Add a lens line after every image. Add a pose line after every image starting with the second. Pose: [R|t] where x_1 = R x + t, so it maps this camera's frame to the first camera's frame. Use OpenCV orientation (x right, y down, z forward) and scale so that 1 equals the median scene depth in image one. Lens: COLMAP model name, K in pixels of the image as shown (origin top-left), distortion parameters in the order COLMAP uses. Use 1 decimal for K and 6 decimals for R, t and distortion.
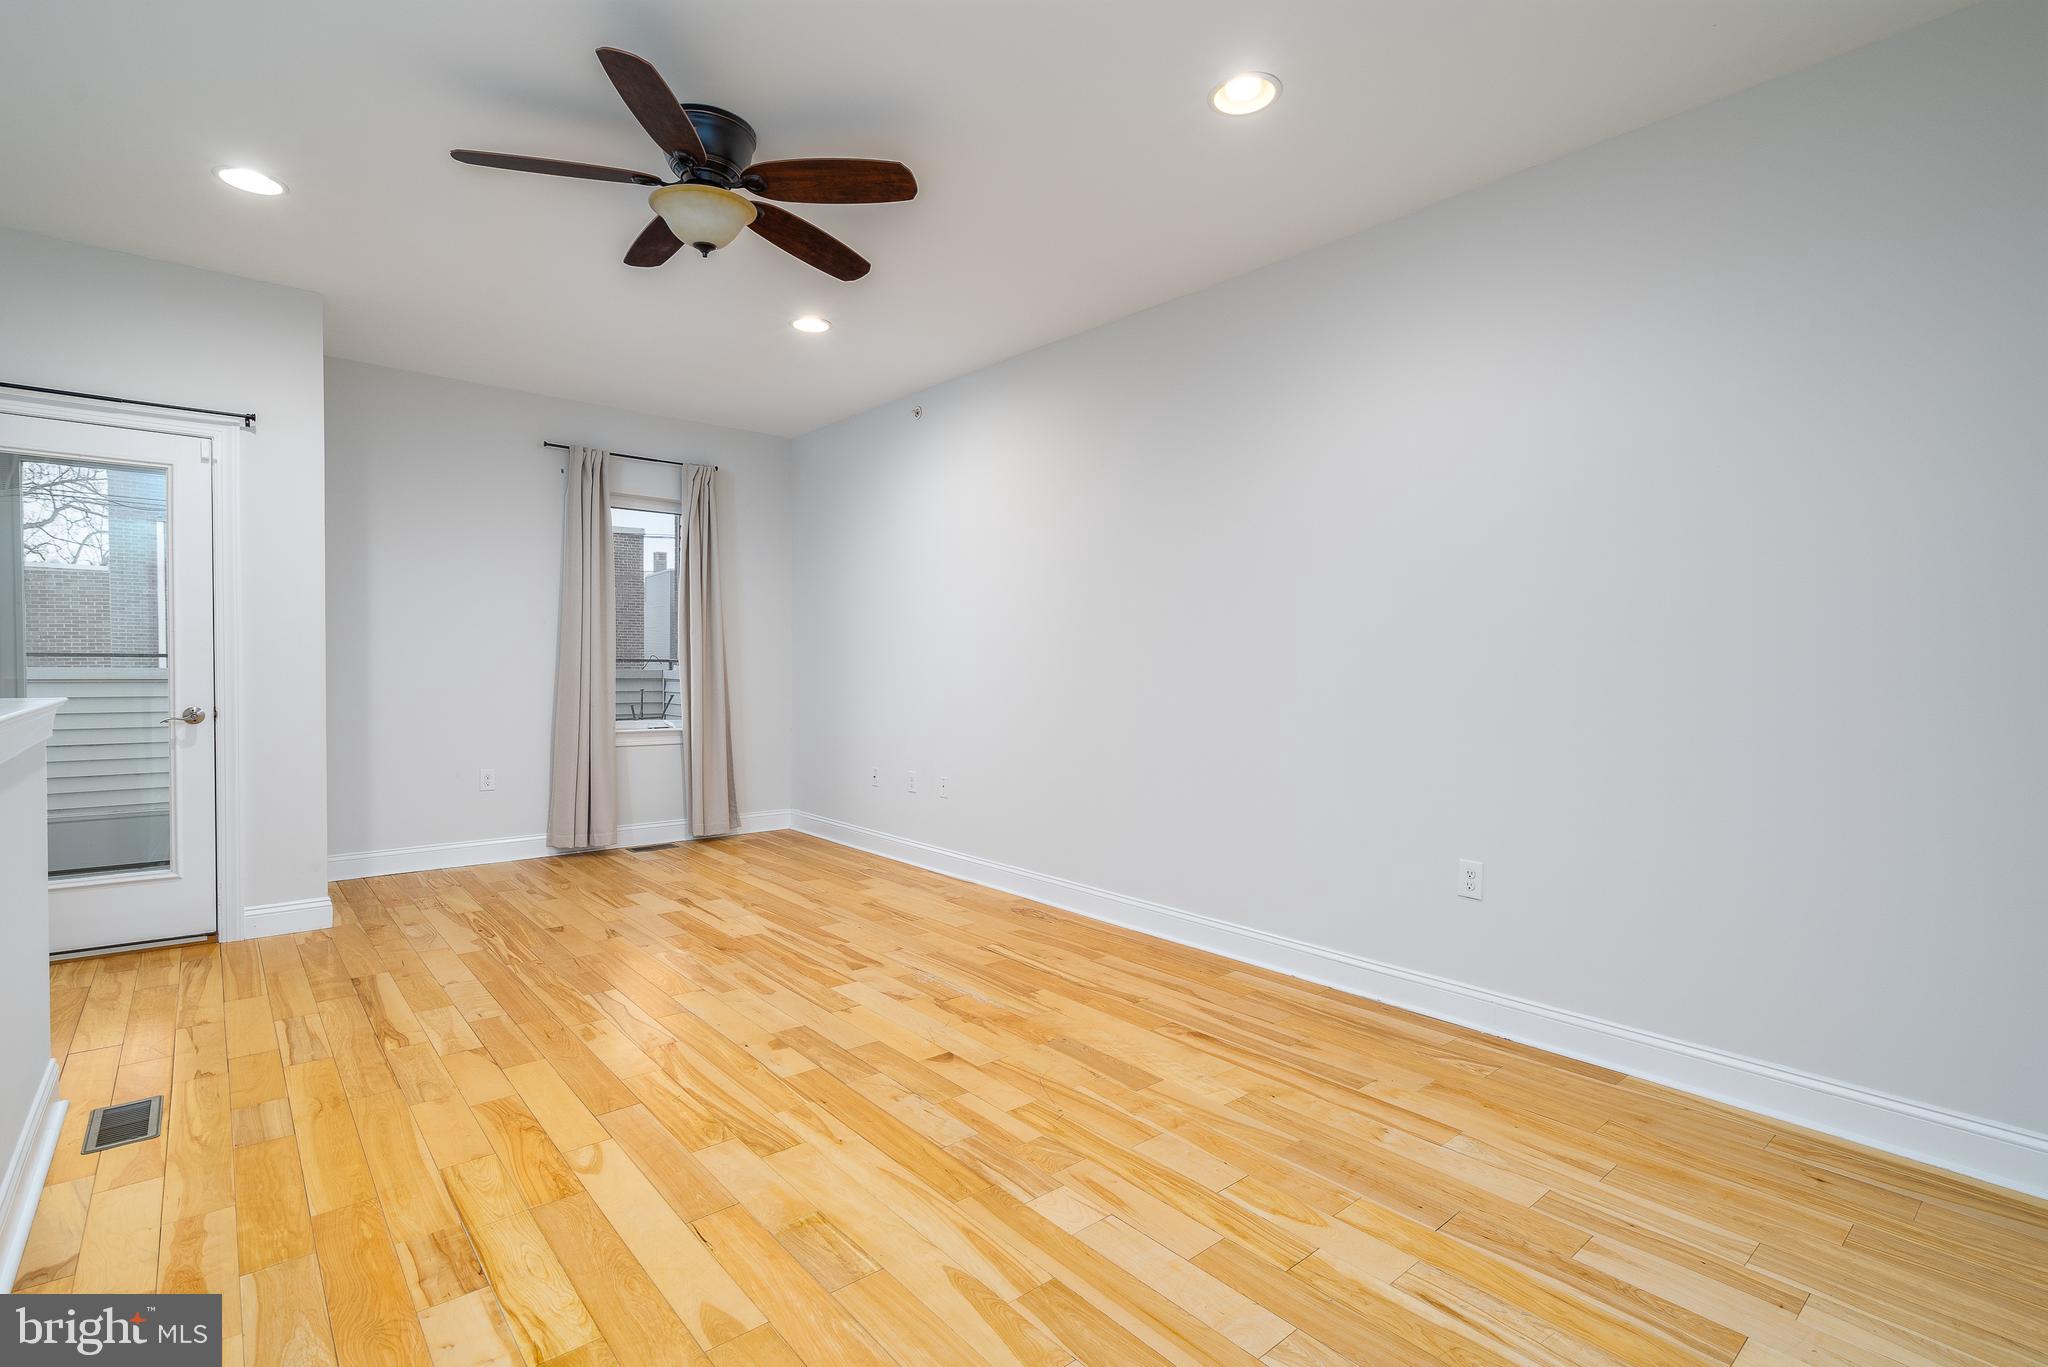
lens RADIAL K [[950.2, 0, 1024.0], [0, 950.2, 683.5], [0, 0, 1]] dist [-0.000012, 0.000443]
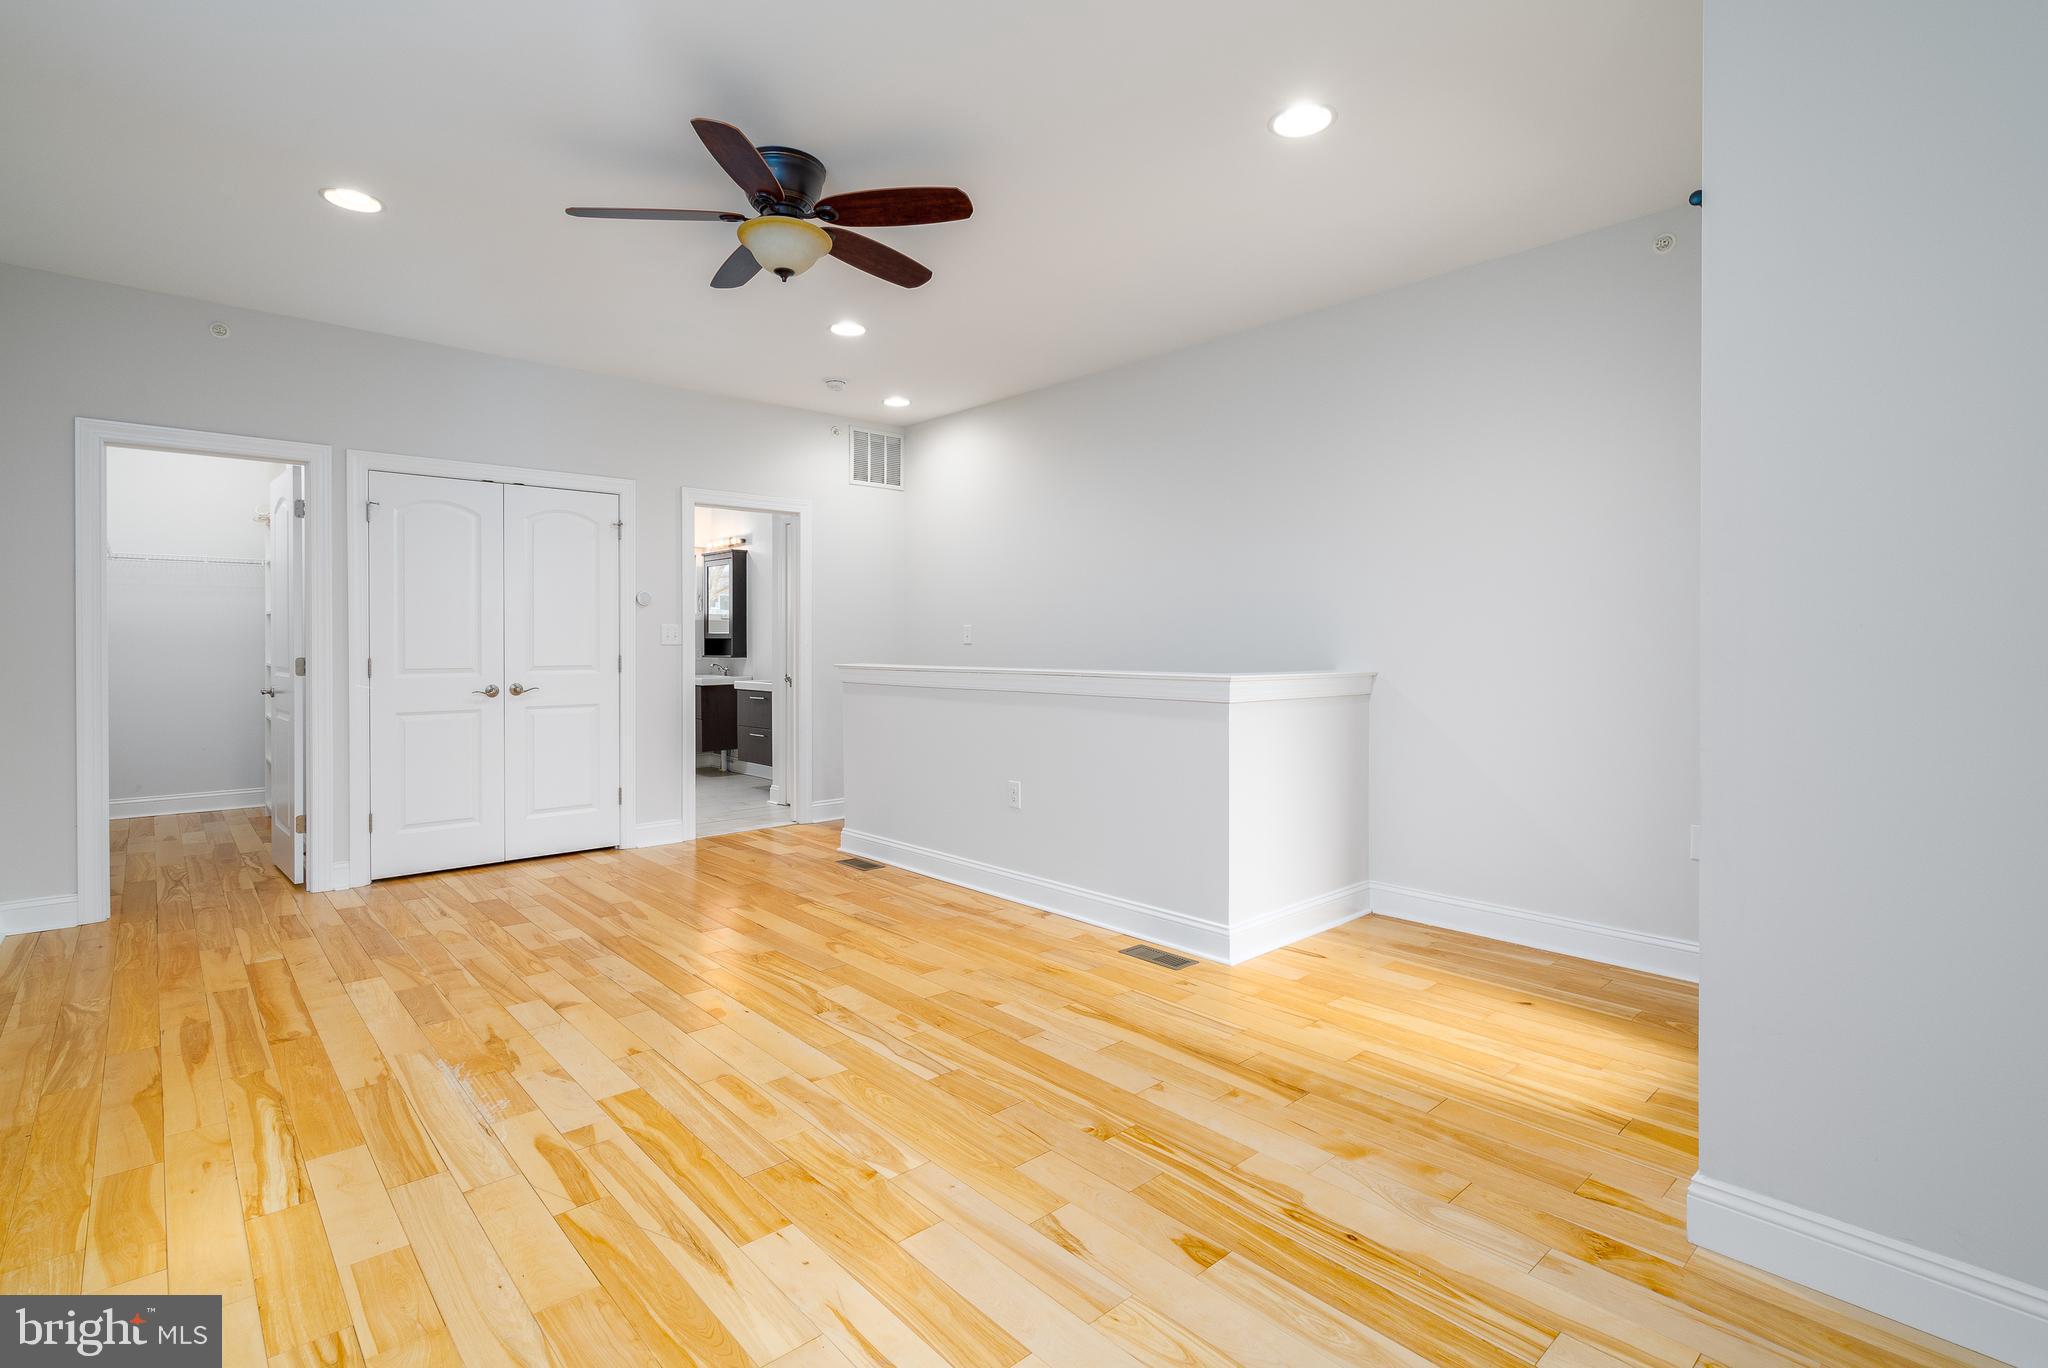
lens RADIAL K [[974.4, 0, 1038.8], [0, 974.4, 671.4], [0, 0, 1]] dist [-0.001106, 0.000508]
pose [[-0.999040, -0.007507, -0.043170, -0.506005], [-0.009557, 0.998827, 0.047478, -0.045977], [0.042763, 0.047845, -0.997939, 1.852801]]
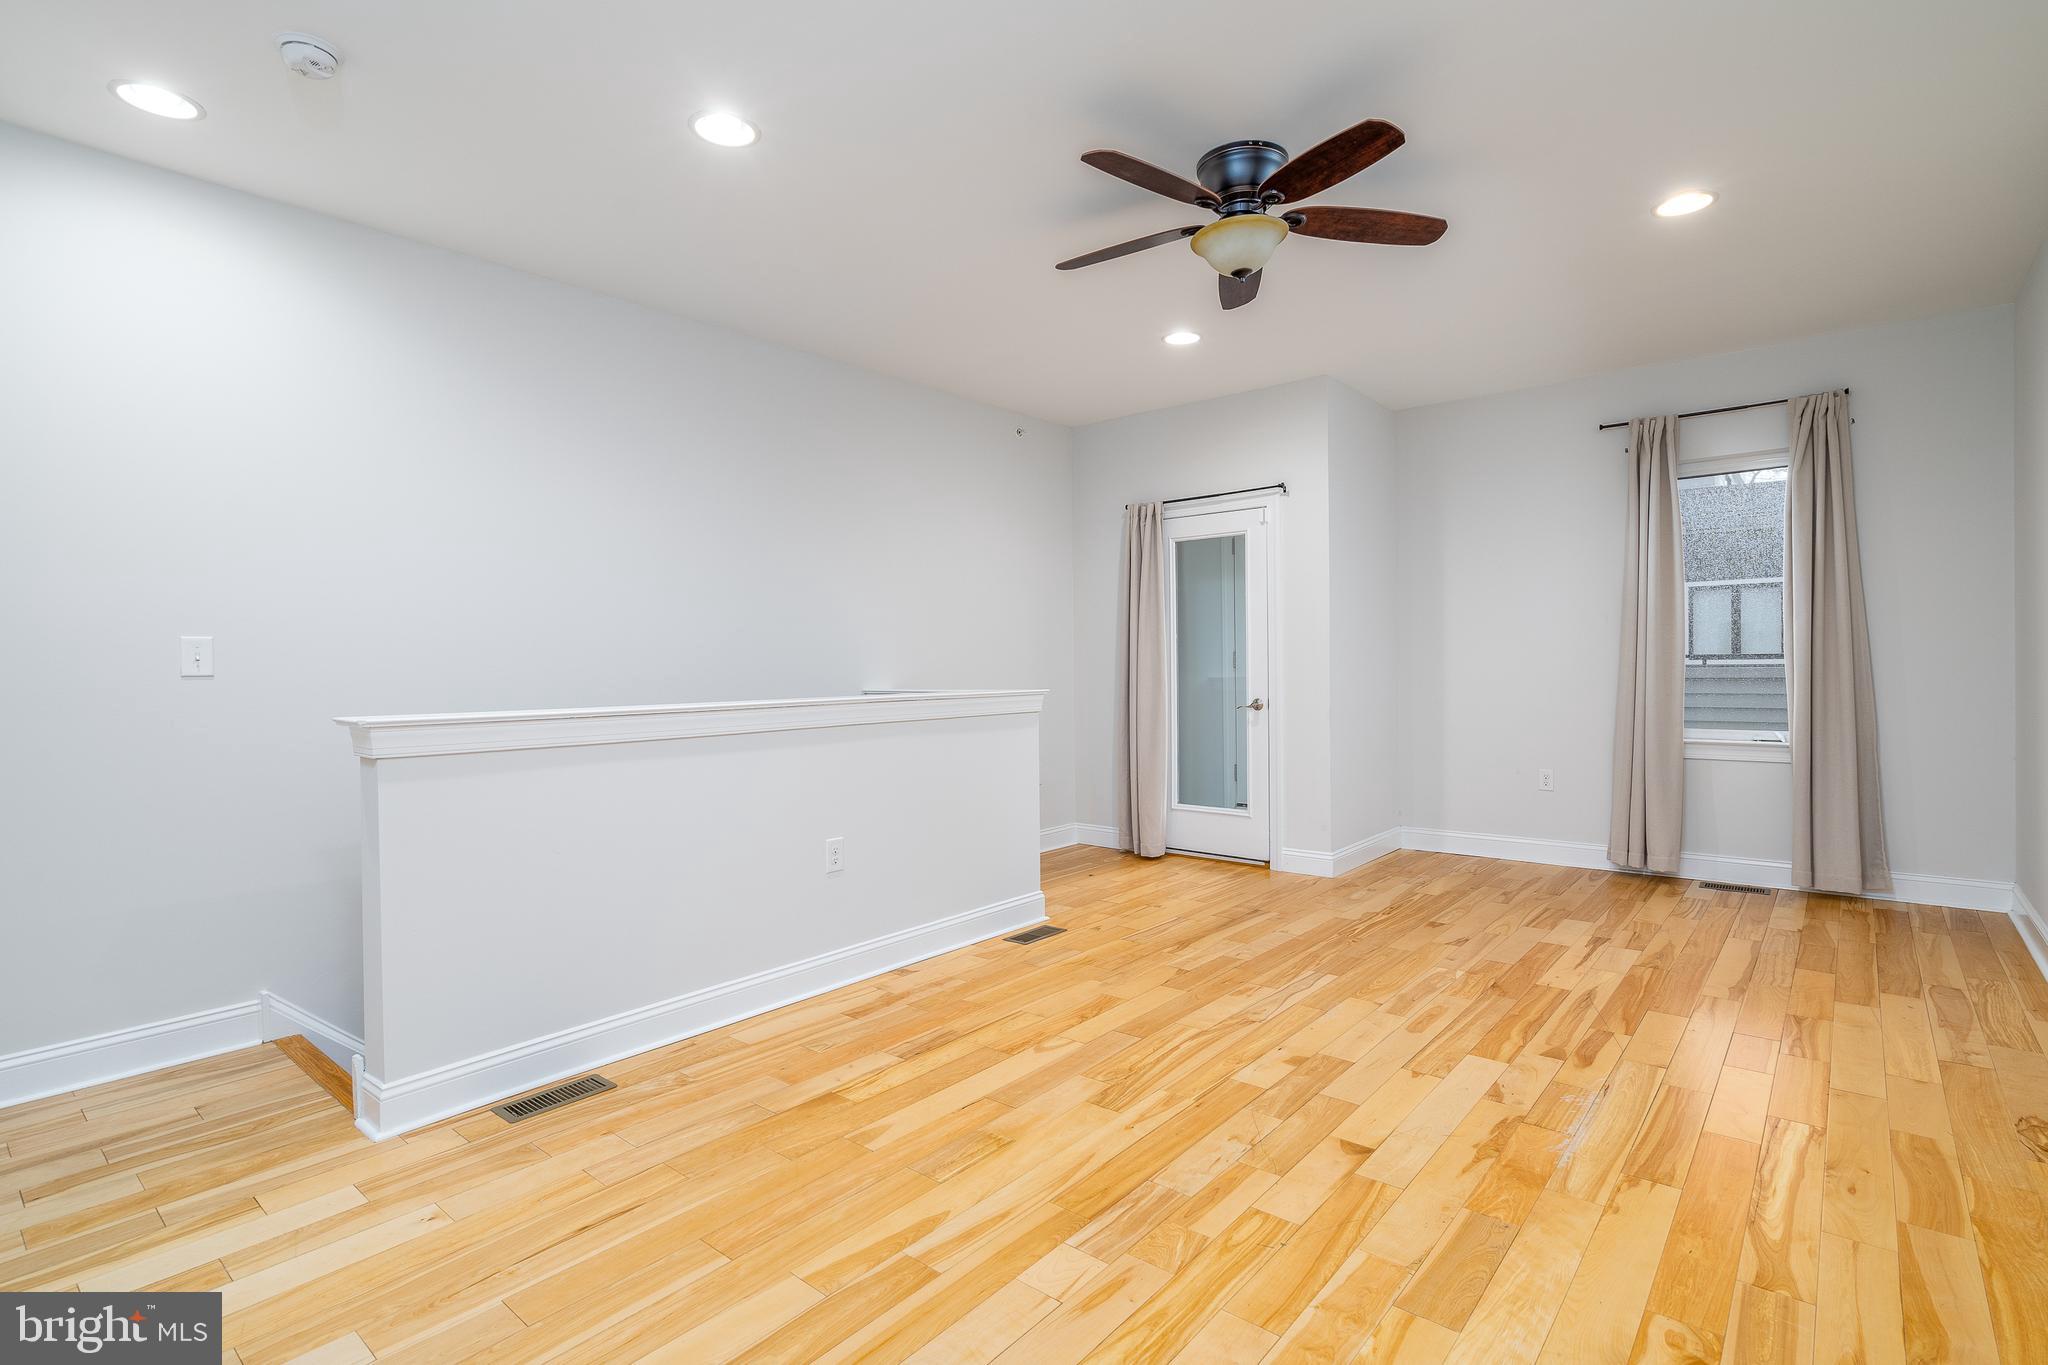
lens RADIAL K [[974.4, 0, 1038.8], [0, 974.4, 669.9], [0, 0, 1]] dist [-0.001106, 0.000508]
pose [[0.175003, -0.007394, -0.984540, 0.596049], [-0.004894, 0.999953, -0.008380, -0.004489], [0.984556, 0.006285, 0.174959, 0.508919]]
